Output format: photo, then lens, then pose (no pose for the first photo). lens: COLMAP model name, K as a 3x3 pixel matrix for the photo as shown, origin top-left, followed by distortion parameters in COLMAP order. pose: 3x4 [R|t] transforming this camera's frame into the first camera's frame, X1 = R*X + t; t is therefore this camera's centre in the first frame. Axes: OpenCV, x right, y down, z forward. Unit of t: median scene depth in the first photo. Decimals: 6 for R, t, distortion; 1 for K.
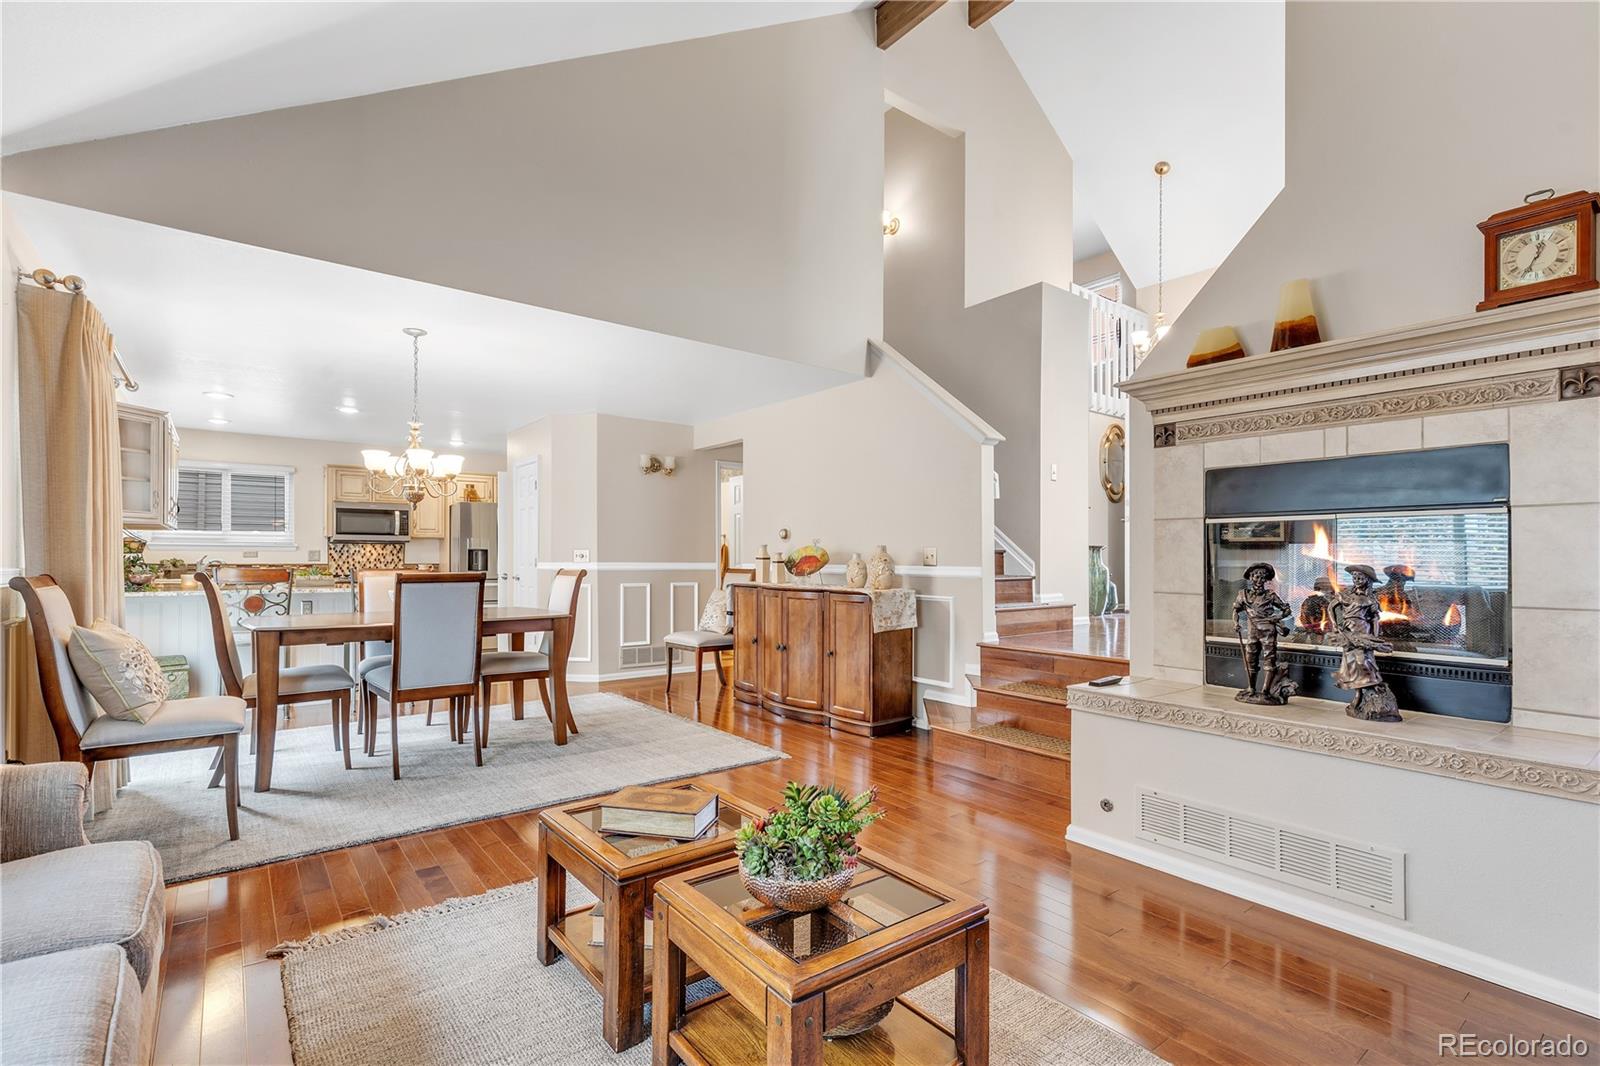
lens RADIAL K [[728.8, 0, 798.0], [0, 728.8, 545.2], [0, 0, 1]] dist [0.000139, 0.000063]
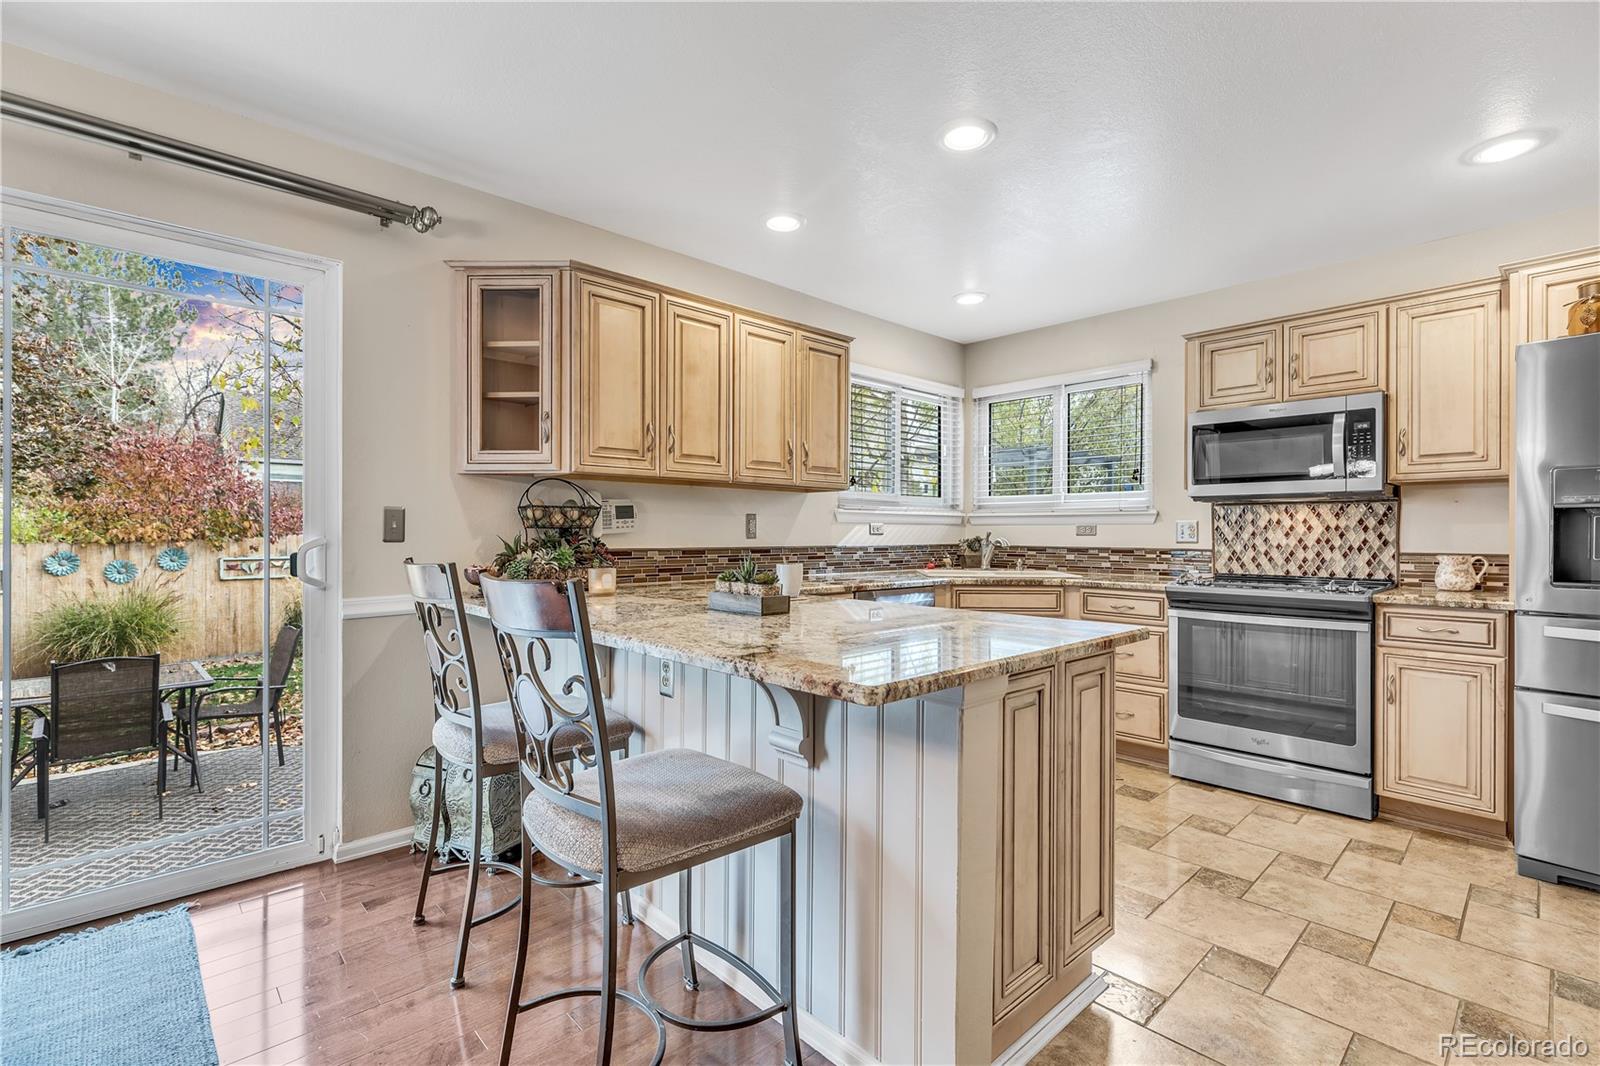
lens RADIAL K [[728.8, 0, 799.2], [0, 728.8, 536.3], [0, 0, 1]] dist [0.000139, 0.000063]
pose [[0.090258, -0.005200, -0.995905, -0.197218], [0.007815, 0.999959, -0.004513, 0.016729], [0.995888, -0.007376, 0.090295, 0.679914]]
